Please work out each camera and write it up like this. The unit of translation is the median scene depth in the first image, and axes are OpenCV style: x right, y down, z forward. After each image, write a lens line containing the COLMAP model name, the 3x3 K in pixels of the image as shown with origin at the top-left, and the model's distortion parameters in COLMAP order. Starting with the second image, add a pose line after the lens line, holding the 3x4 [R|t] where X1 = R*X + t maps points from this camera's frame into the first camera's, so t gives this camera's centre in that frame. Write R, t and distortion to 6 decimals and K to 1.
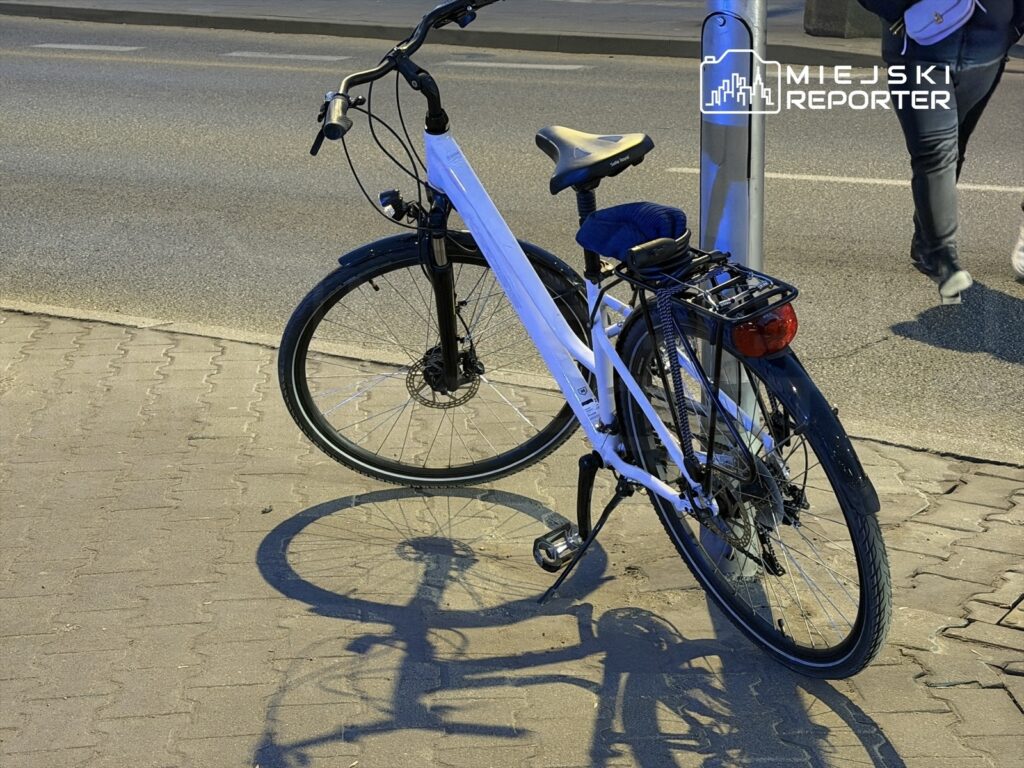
lens RADIAL K [[1937.6, 0, 512.0], [0, 1937.6, 384.0], [0, 0, 1]] dist [0.118289, 0.146386]
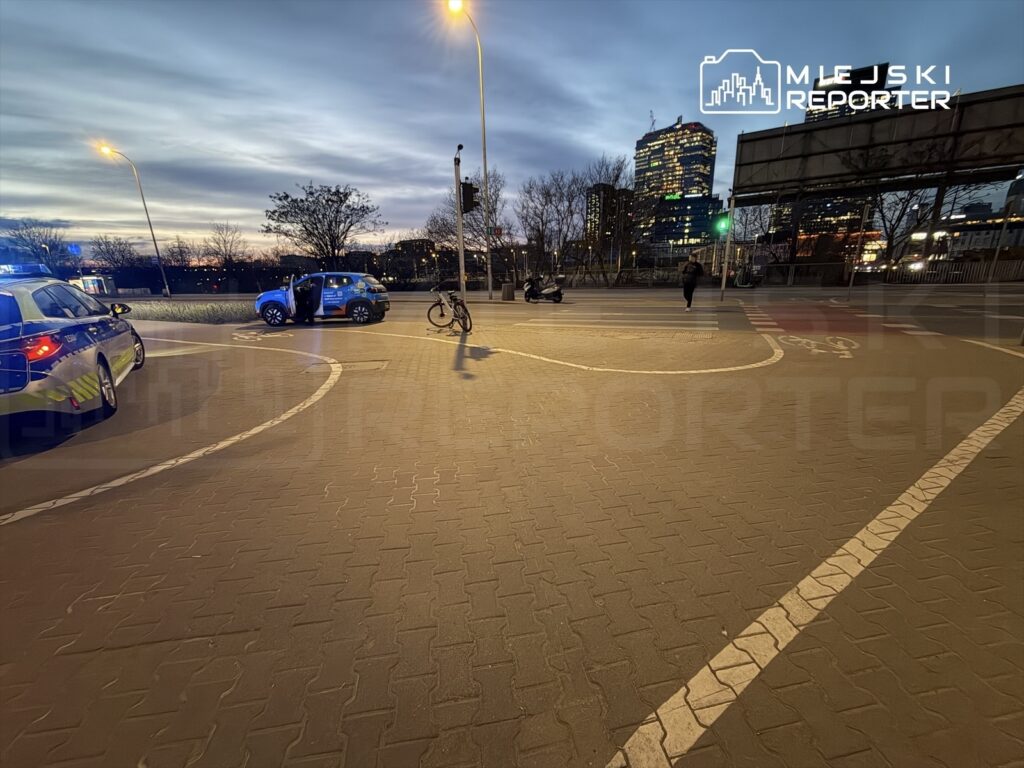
lens RADIAL K [[410.7, 0, 512.0], [0, 410.7, 384.0], [0, 0, 1]] dist [0.001069, -0.000072]
pose [[0.995495, -0.031472, 0.089443, 0.174791], [0.032645, 0.999399, -0.011682, 0.513492], [-0.089022, 0.014549, 0.995923, -1.719812]]
